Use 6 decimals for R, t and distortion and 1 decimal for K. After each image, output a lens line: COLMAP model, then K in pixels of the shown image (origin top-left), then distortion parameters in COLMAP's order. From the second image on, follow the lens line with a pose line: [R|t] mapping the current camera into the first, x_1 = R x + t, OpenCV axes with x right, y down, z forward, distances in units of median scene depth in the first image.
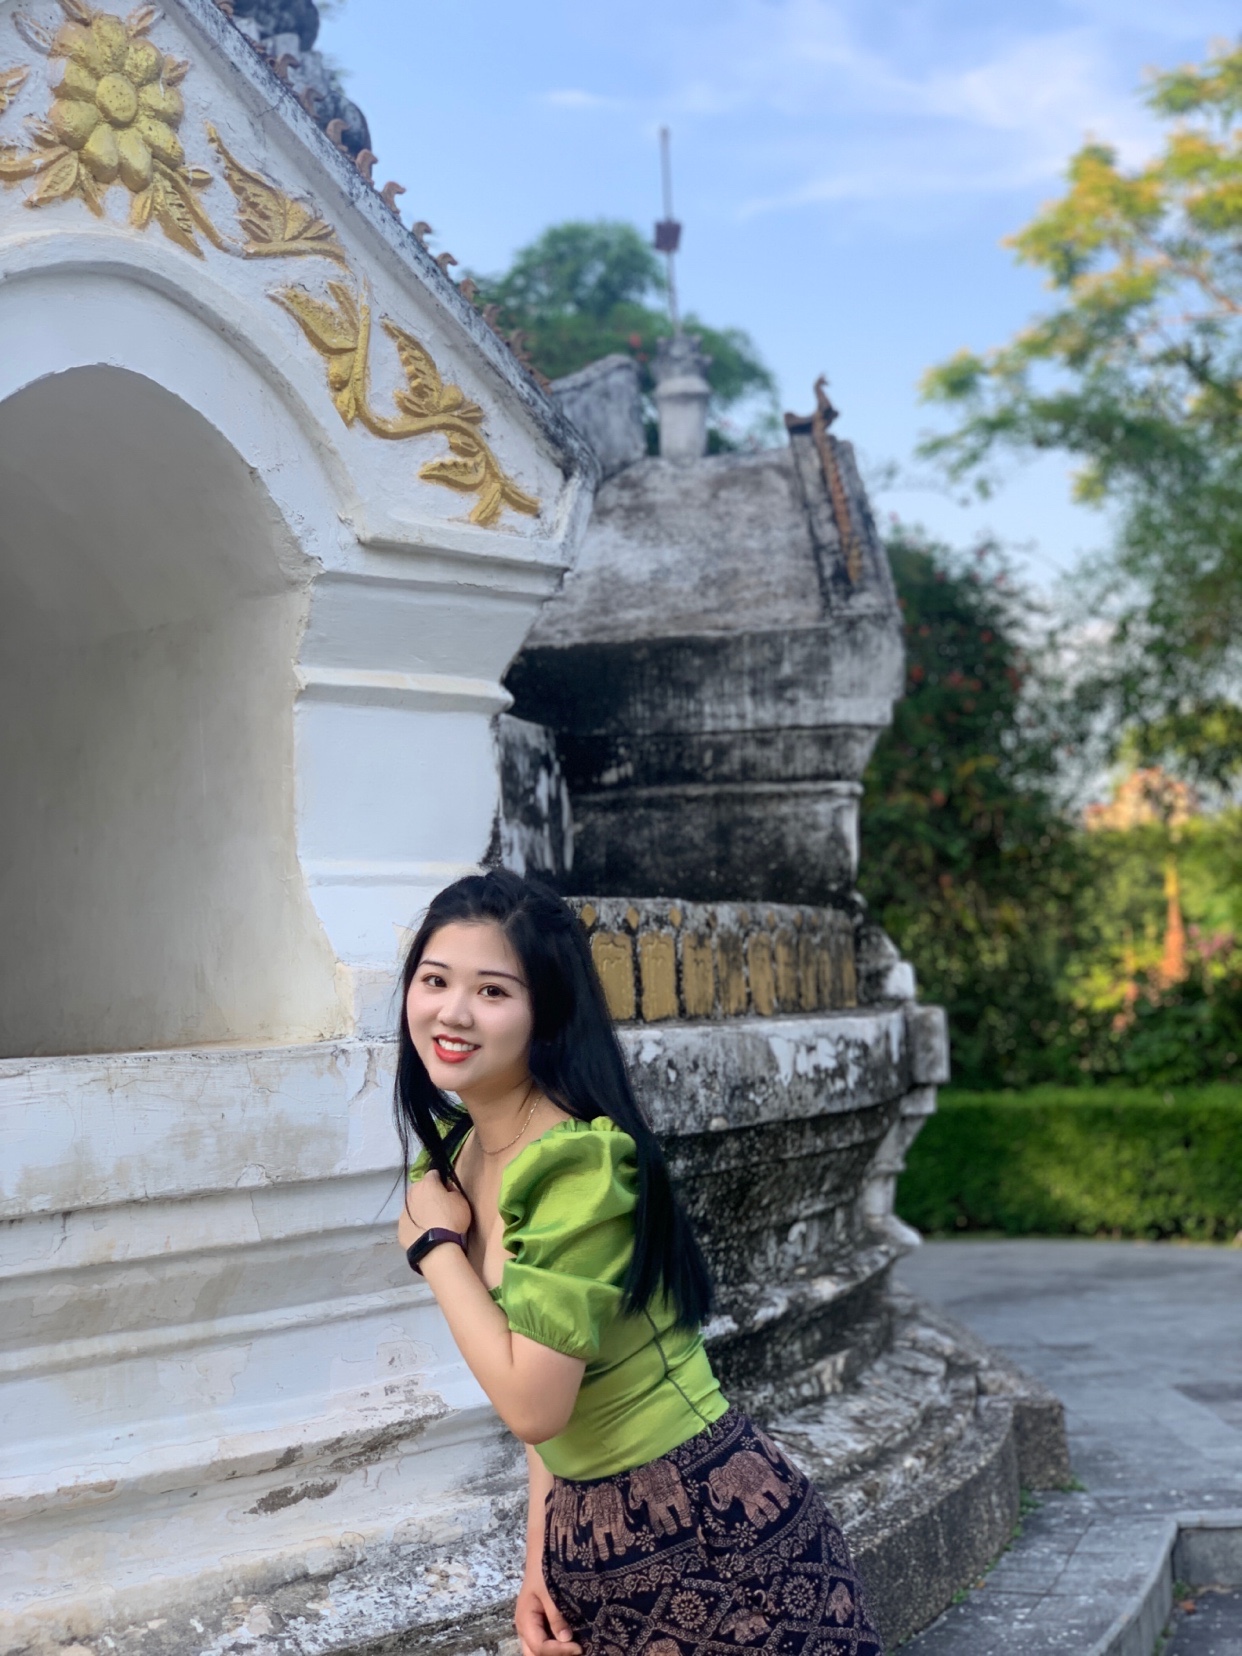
lens RADIAL K [[2463.3, 0, 621.0], [0, 2463.3, 828.0], [0, 0, 1]] dist [0.117897, -0.576994]
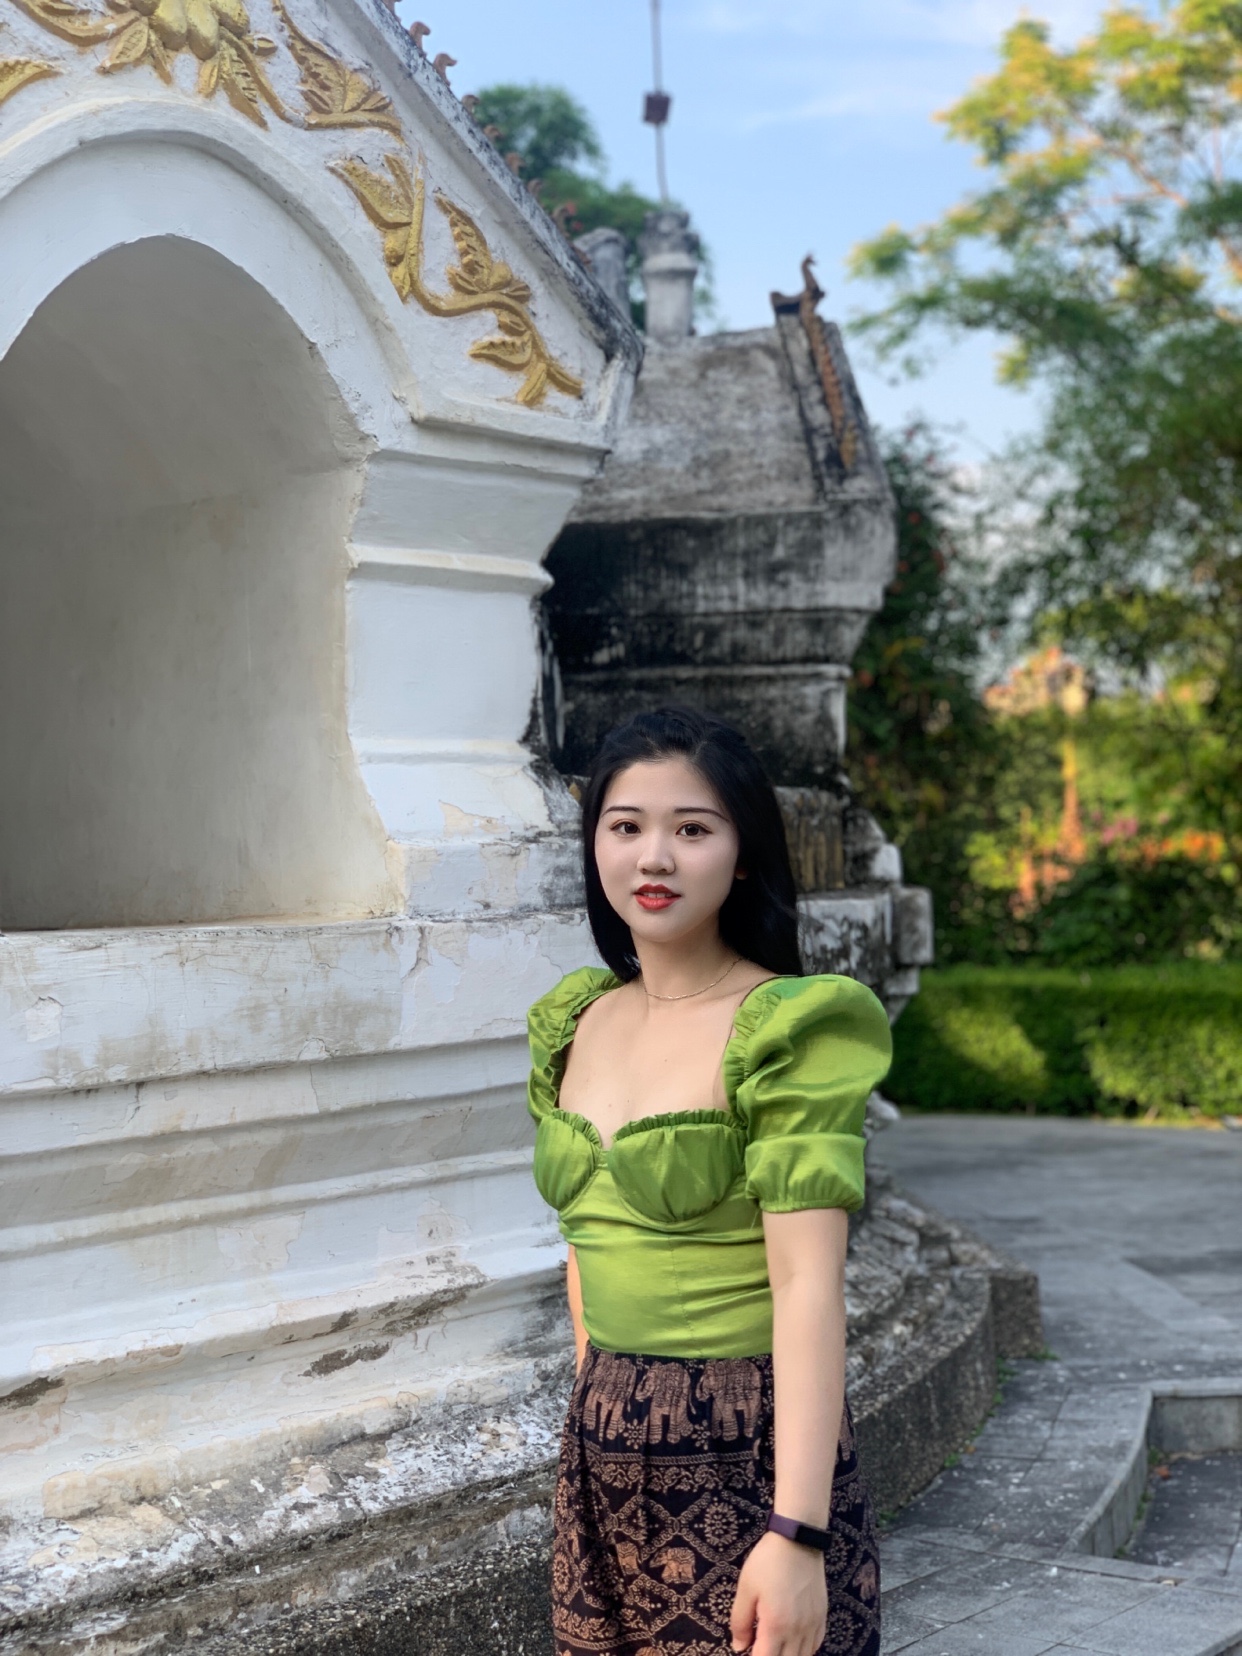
lens RADIAL K [[2458.7, 0, 621.5], [0, 2458.7, 842.0], [0, 0, 1]] dist [0.160132, -0.770612]
pose [[0.998985, 0.015157, 0.042418, -0.058104], [-0.017541, 0.998253, 0.056417, -0.003092], [-0.041489, -0.057104, 0.997506, -0.010390]]
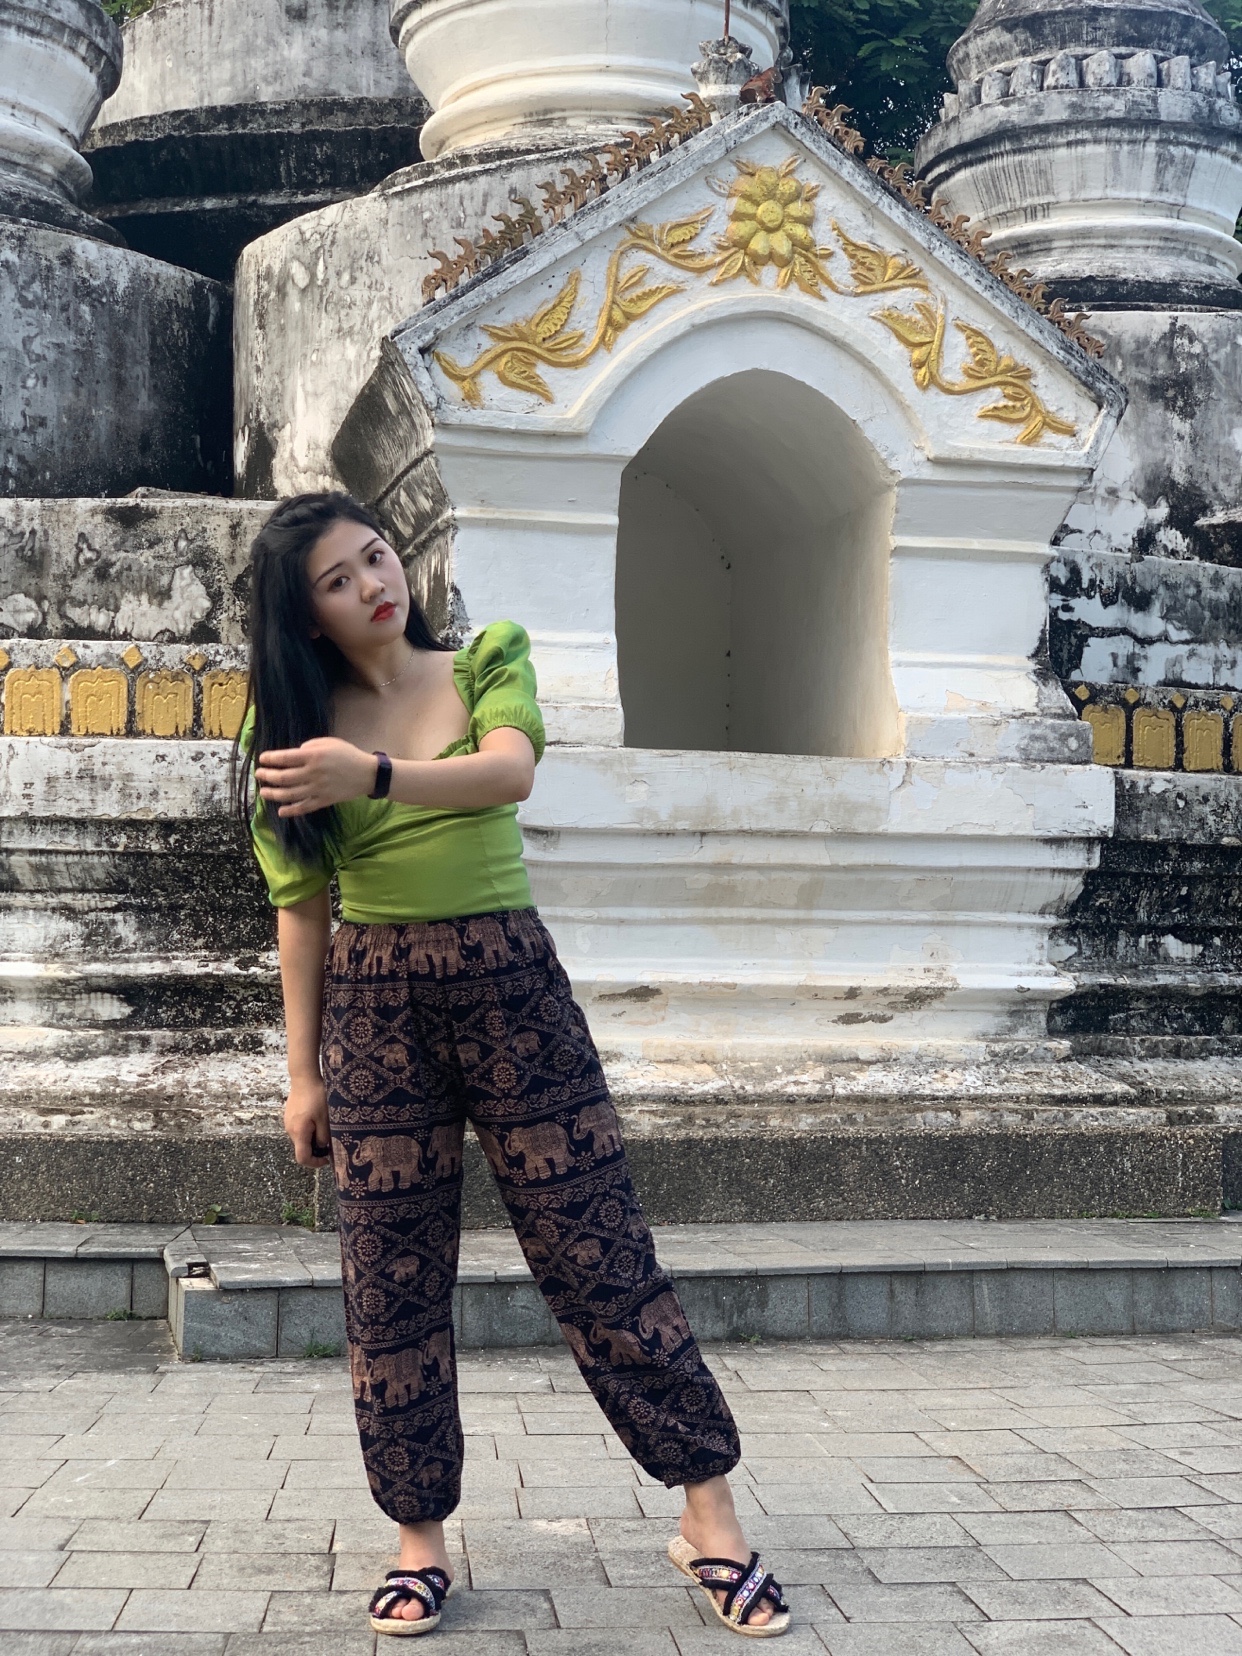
lens RADIAL K [[2463.3, 0, 621.0], [0, 2463.3, 828.0], [0, 0, 1]] dist [0.117897, -0.576994]
pose [[0.838367, 0.040118, -0.543627, 0.598580], [-0.014915, 0.998603, 0.050691, 0.047314], [0.544902, -0.034390, 0.837794, -0.483109]]
